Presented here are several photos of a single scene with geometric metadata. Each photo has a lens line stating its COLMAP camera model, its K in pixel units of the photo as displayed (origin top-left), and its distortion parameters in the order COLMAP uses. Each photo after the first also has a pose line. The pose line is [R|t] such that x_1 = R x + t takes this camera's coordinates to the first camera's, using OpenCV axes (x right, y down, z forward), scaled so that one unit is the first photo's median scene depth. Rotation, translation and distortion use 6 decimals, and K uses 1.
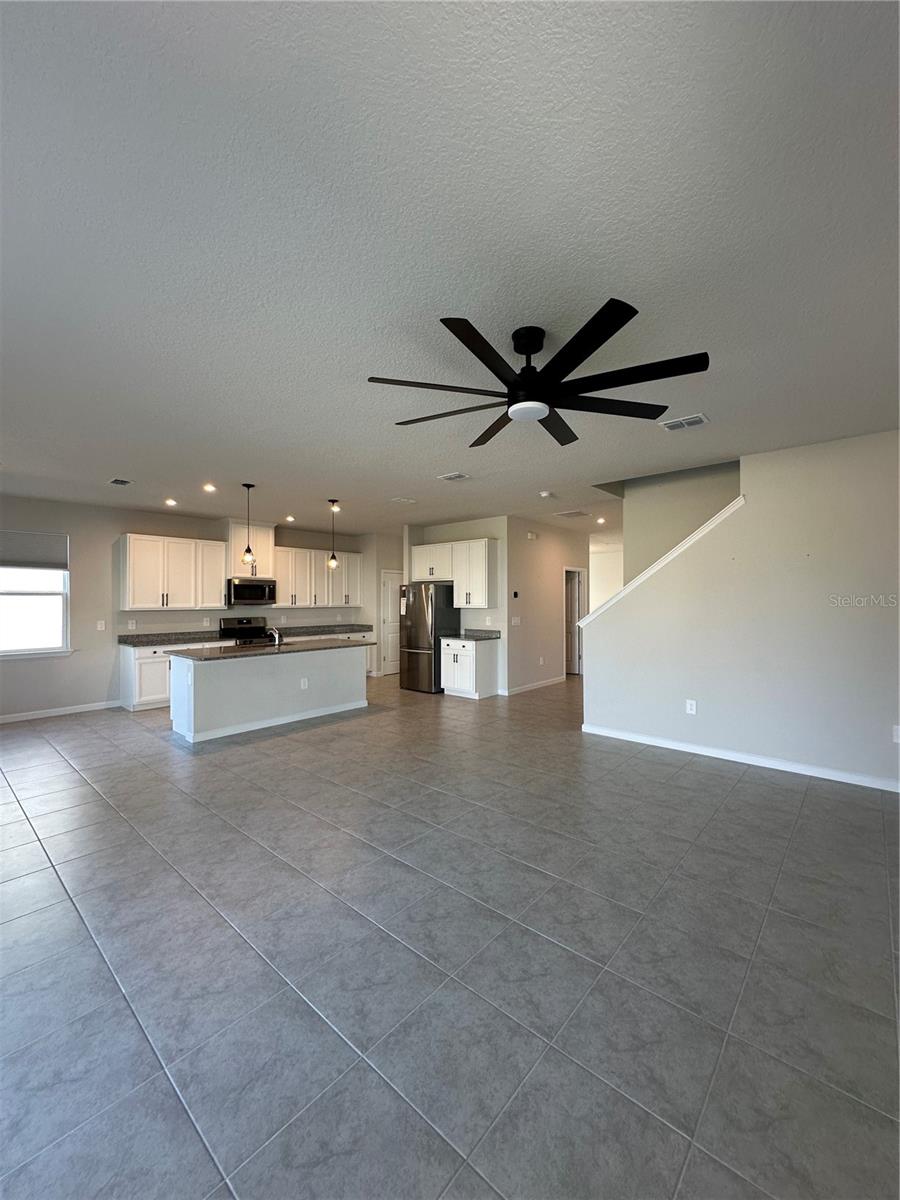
lens RADIAL K [[477.8, 0, 450.0], [0, 477.8, 600.0], [0, 0, 1]] dist [0.000426, 0.000052]
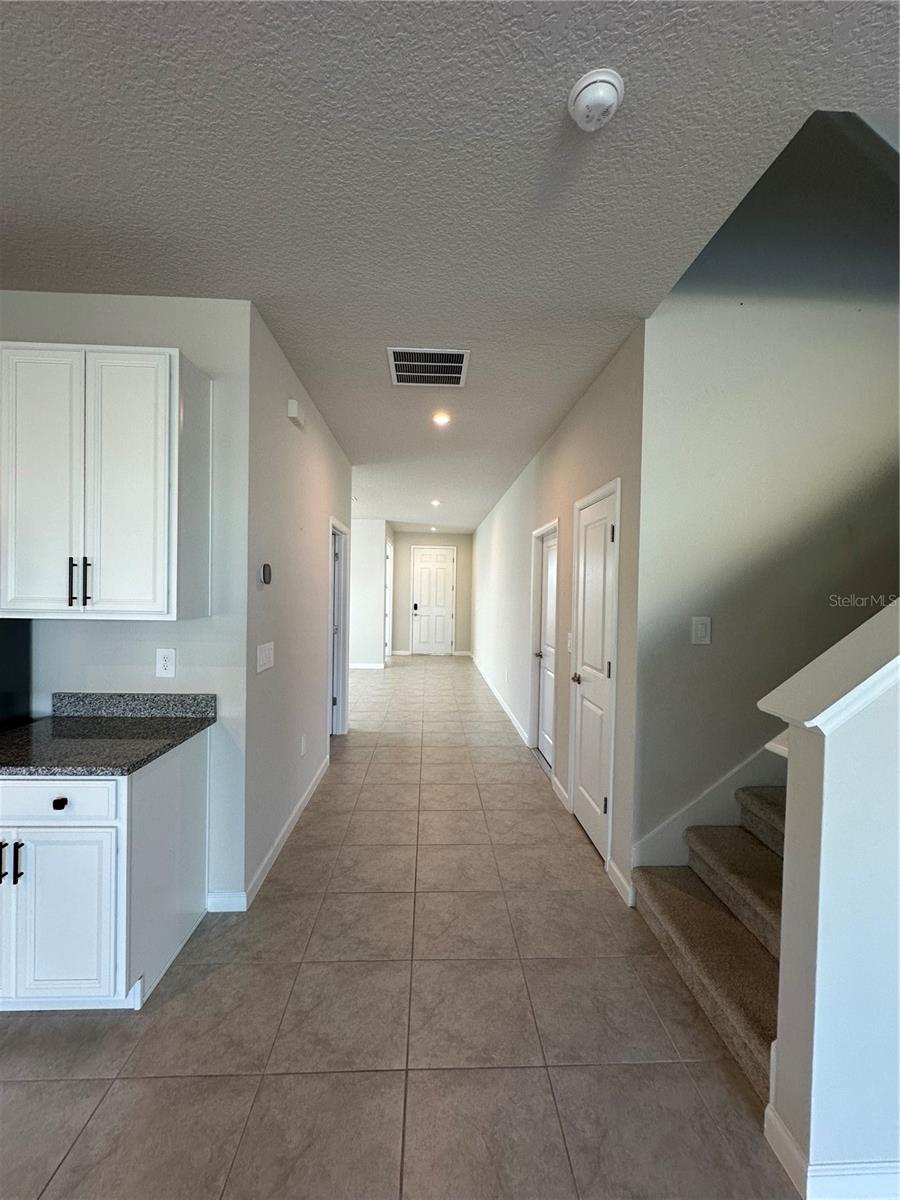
lens RADIAL K [[477.8, 0, 450.0], [0, 477.8, 600.0], [0, 0, 1]] dist [0.000426, 0.000052]
pose [[0.721212, -0.000612, 0.692714, 0.005539], [-0.023600, 0.999397, 0.025455, -0.004752], [-0.692312, -0.034707, 0.720763, 0.692830]]
